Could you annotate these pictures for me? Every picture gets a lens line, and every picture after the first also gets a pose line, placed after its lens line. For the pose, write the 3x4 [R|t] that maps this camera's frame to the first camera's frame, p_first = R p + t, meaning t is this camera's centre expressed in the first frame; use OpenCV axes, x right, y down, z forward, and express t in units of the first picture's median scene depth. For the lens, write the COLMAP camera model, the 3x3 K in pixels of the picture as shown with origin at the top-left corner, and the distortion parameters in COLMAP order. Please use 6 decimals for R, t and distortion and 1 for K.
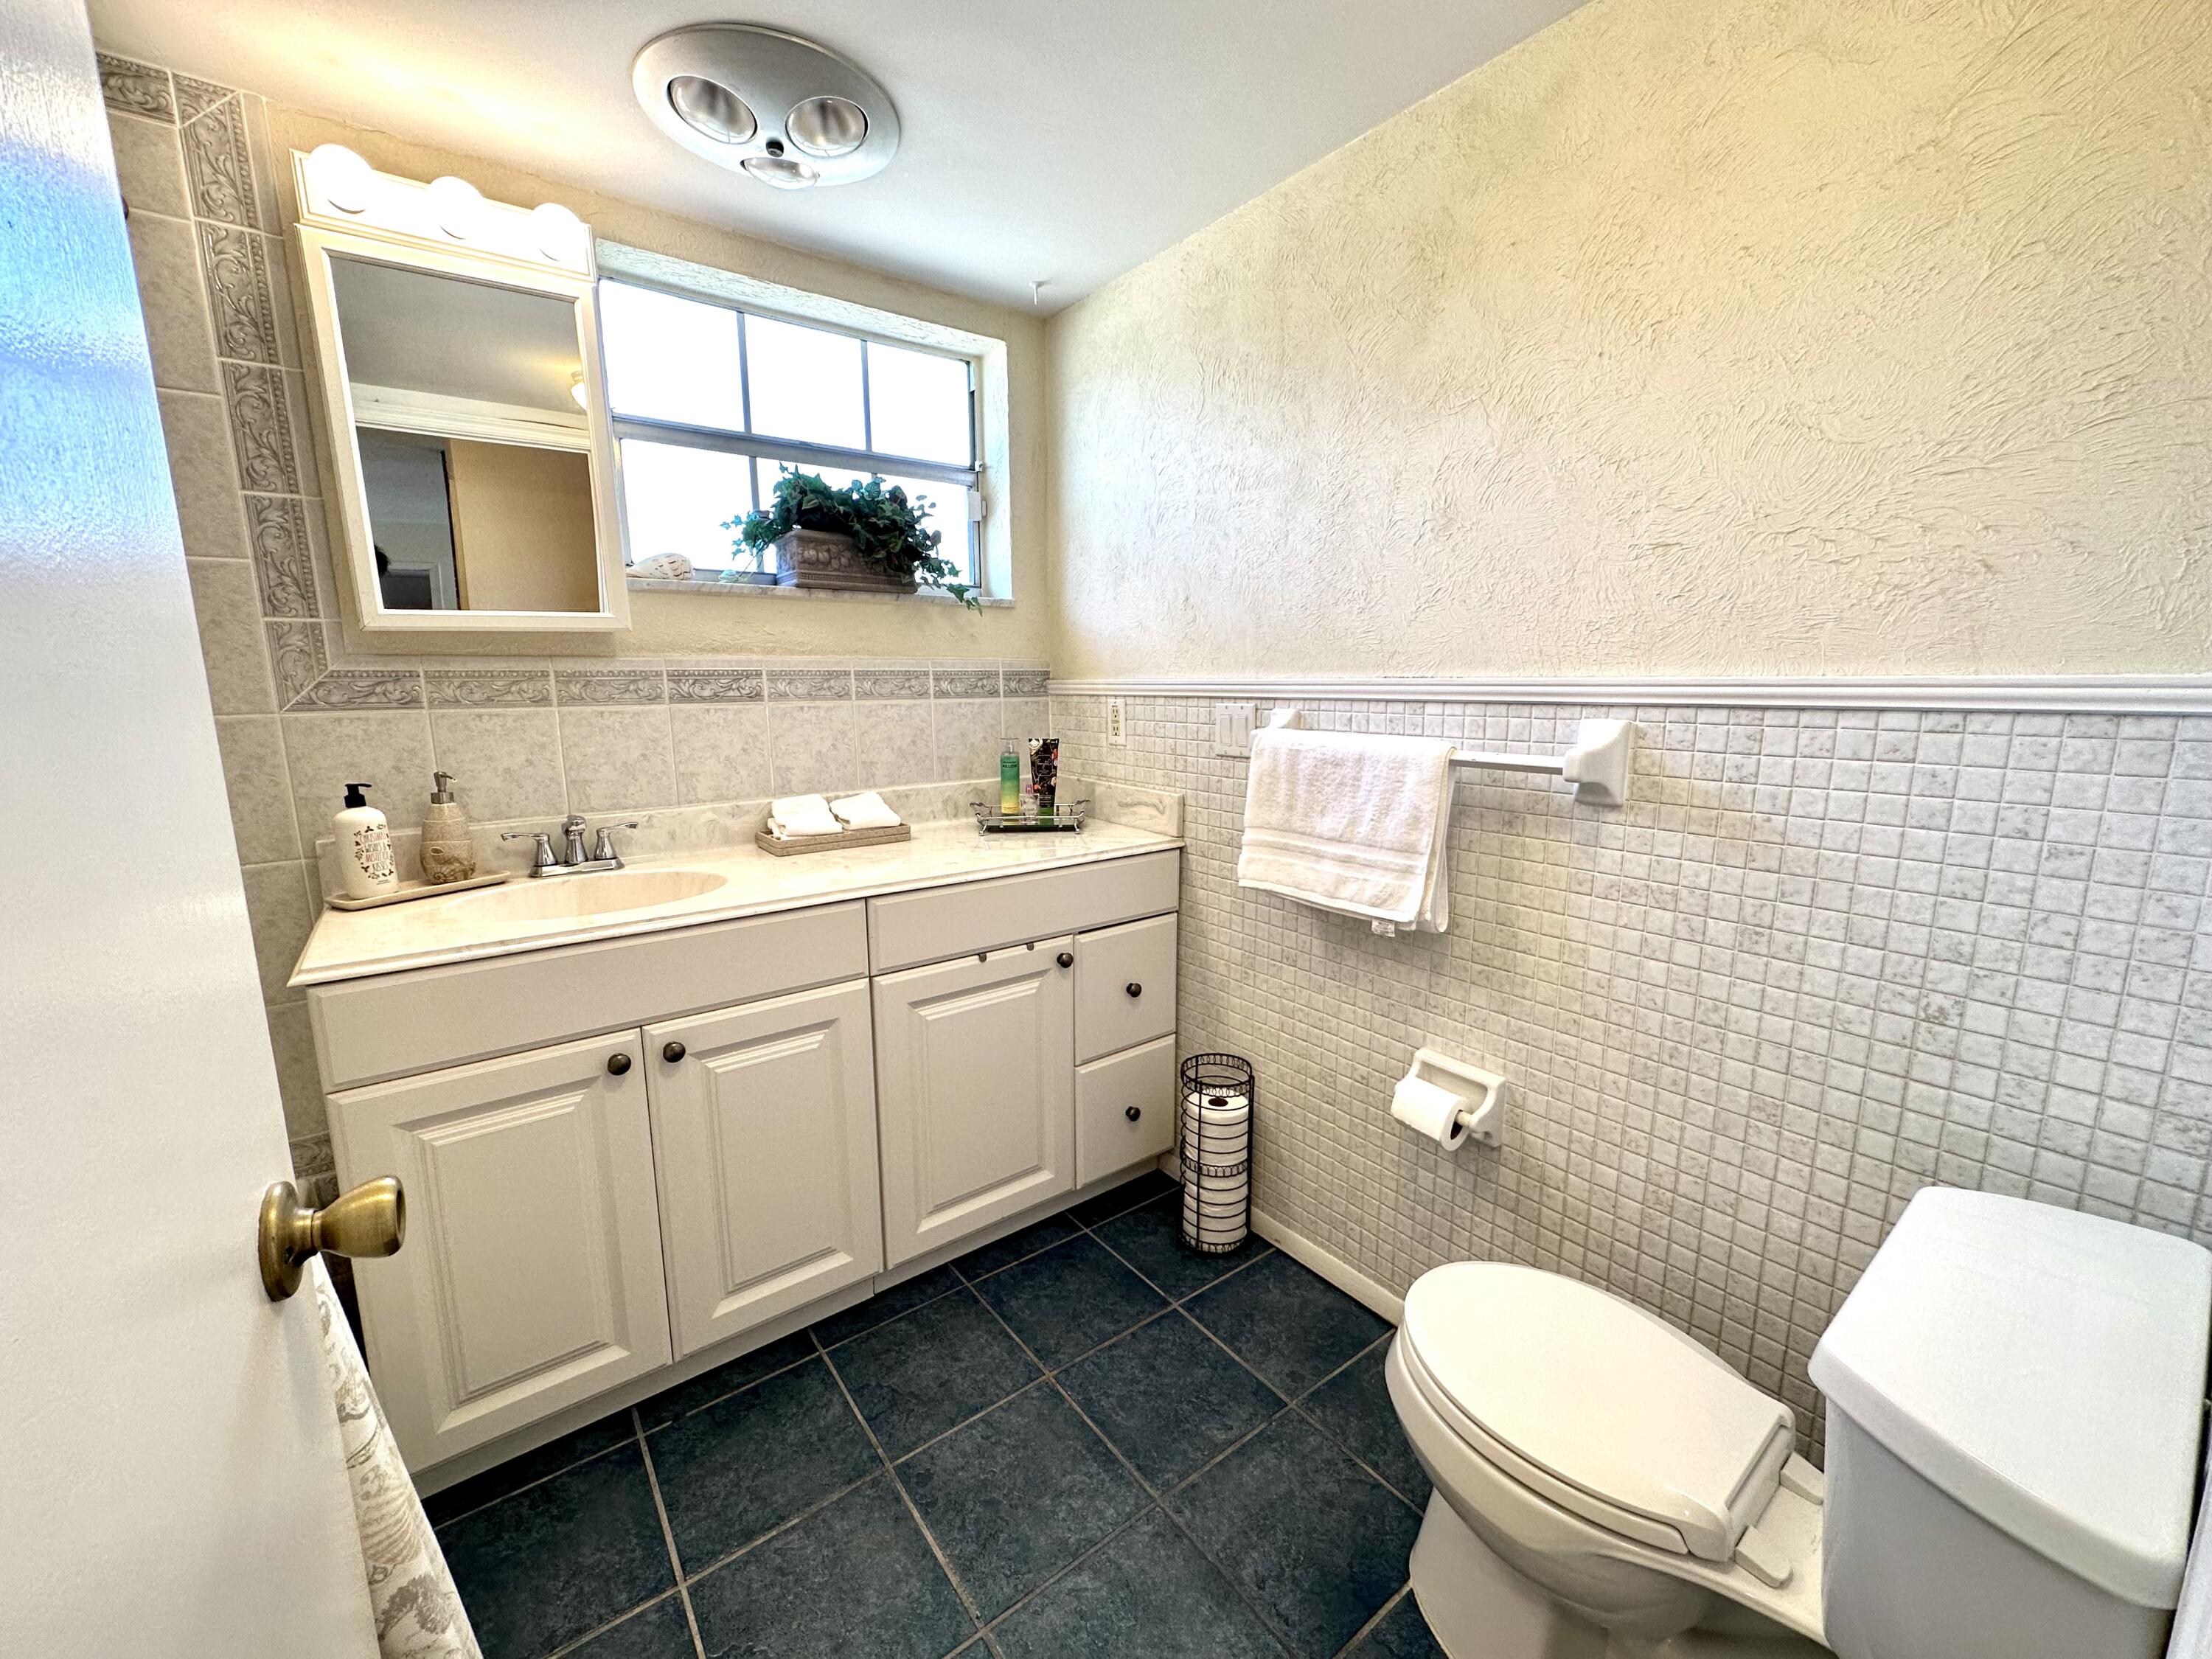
lens RADIAL K [[874.2, 0, 1110.0], [0, 874.2, 827.7], [0, 0, 1]] dist [-0.003317, -0.000665]
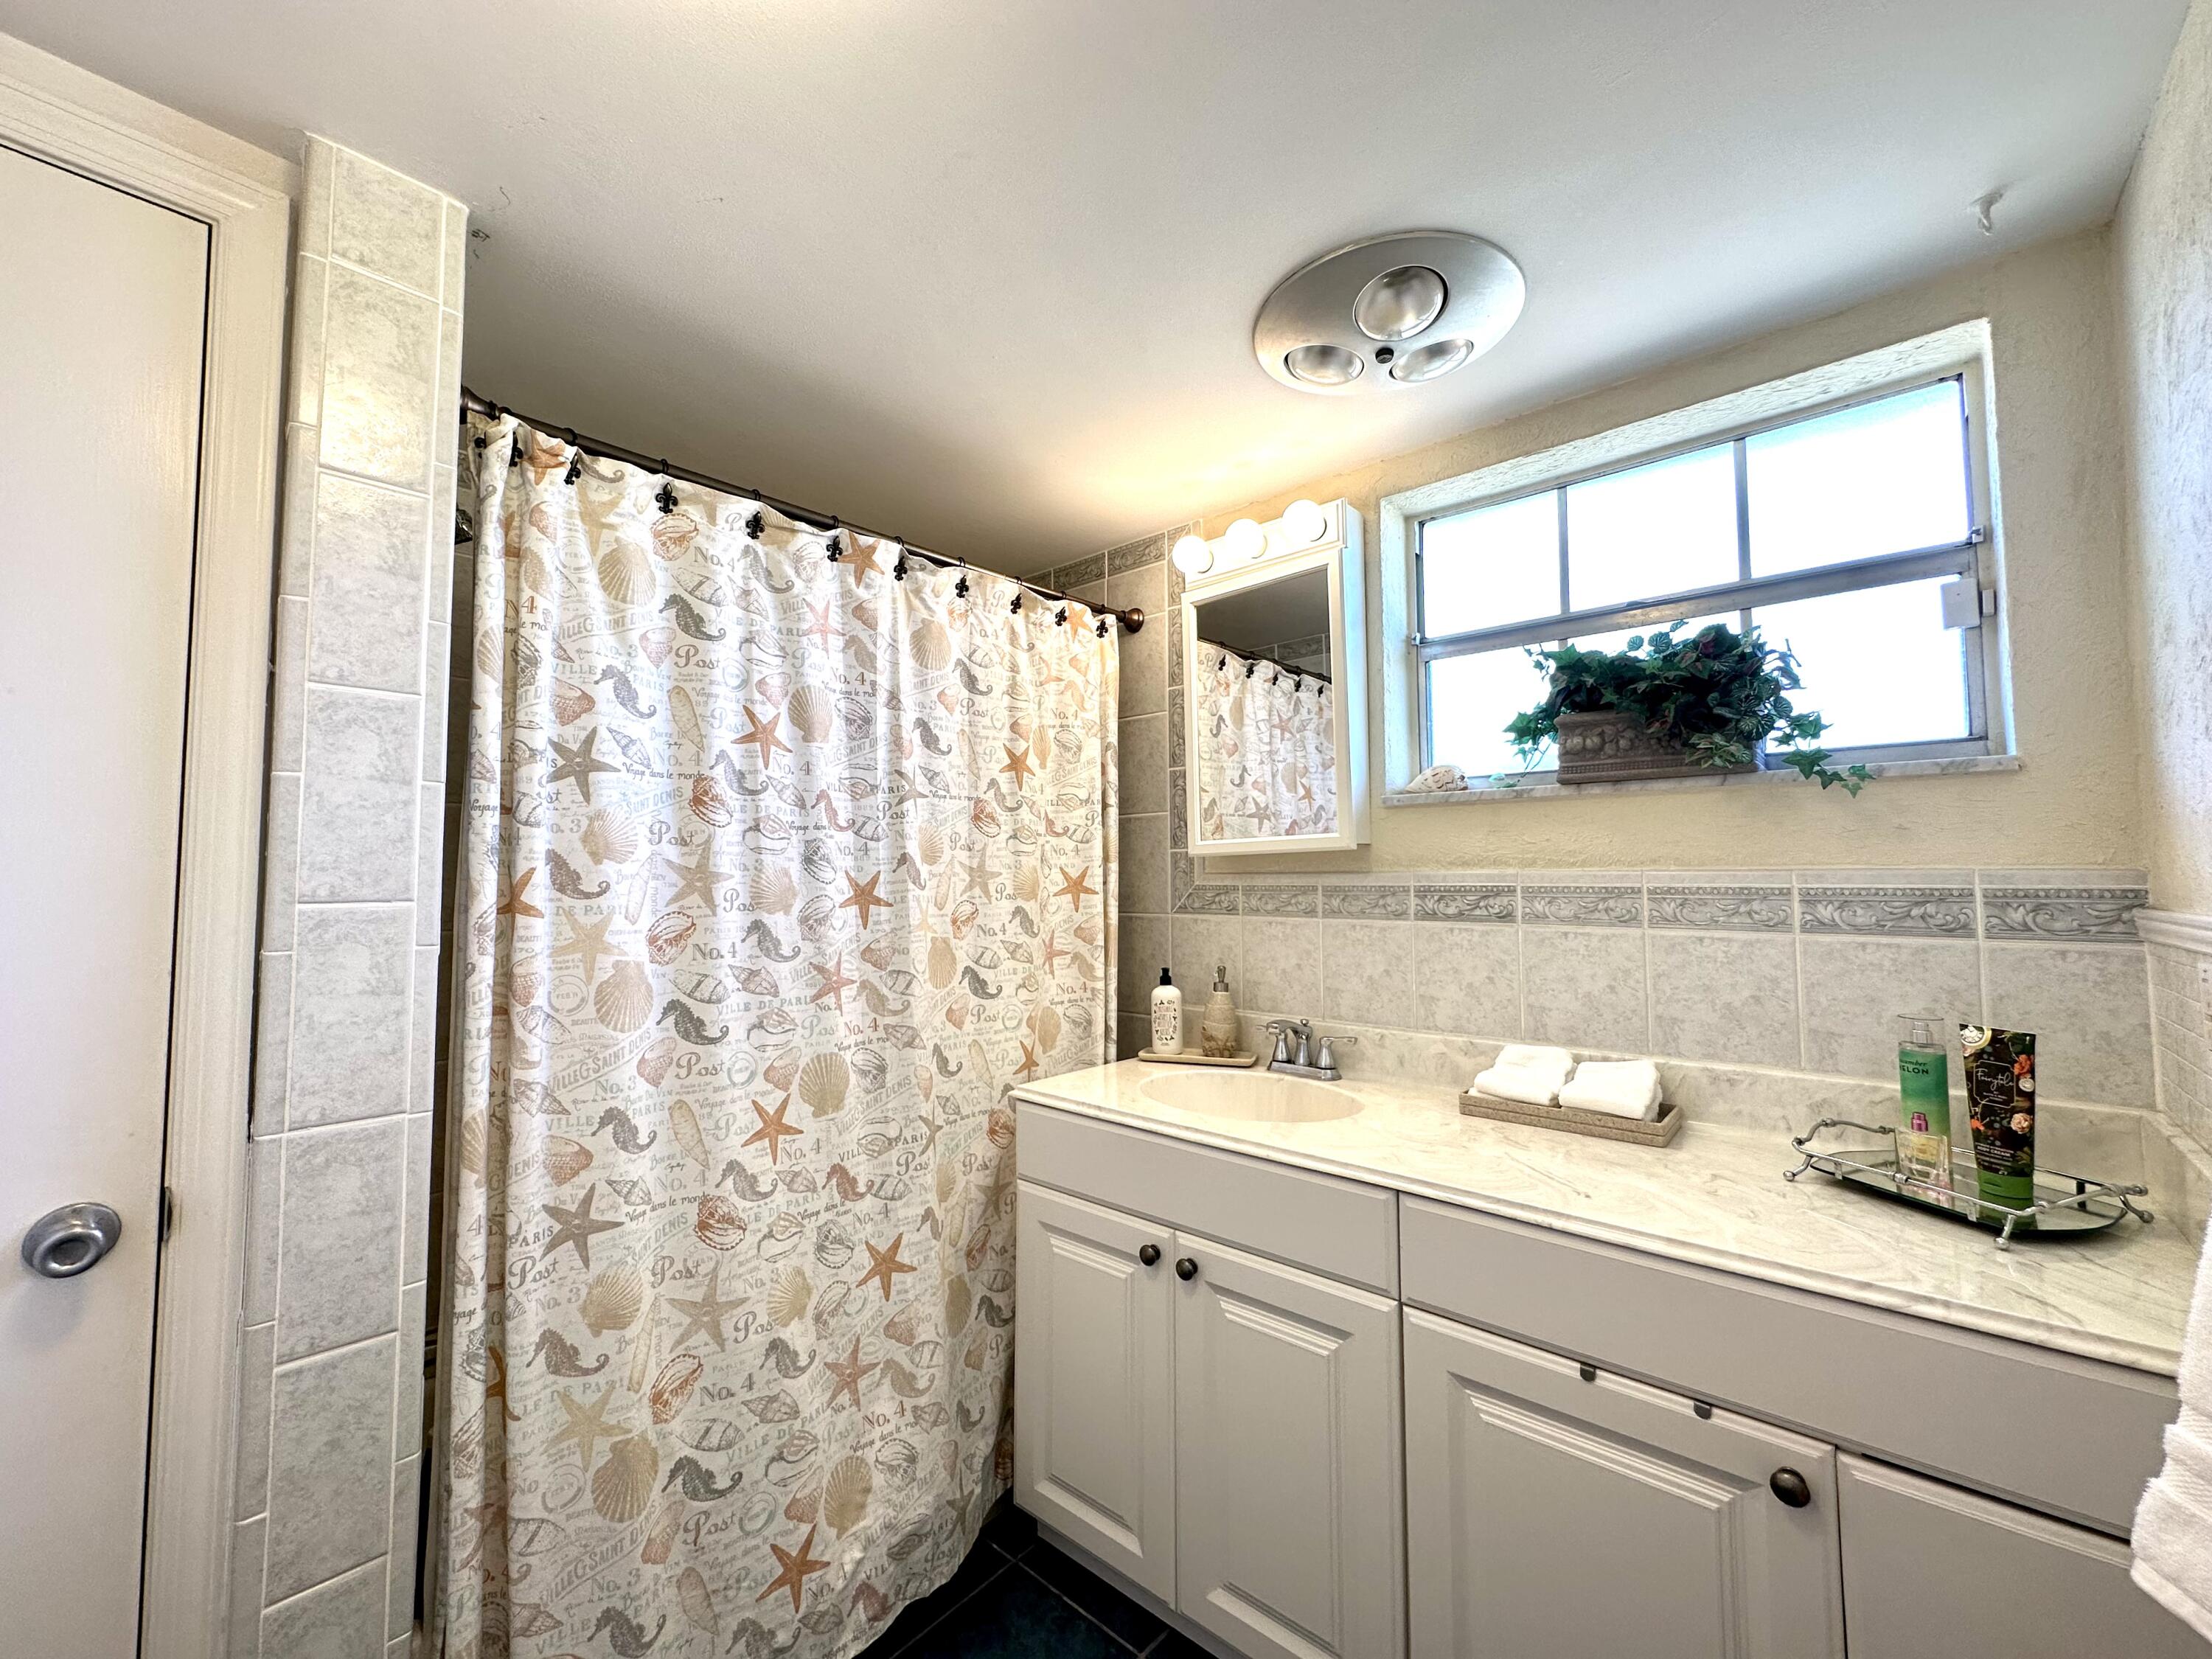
lens RADIAL K [[874.2, 0, 1108.8], [0, 874.2, 831.1], [0, 0, 1]] dist [-0.003317, -0.000665]
pose [[0.170568, -0.062119, -0.983386, 0.357207], [-0.181894, 0.978874, -0.093383, -0.082785], [0.968412, 0.194800, 0.155665, 0.481387]]
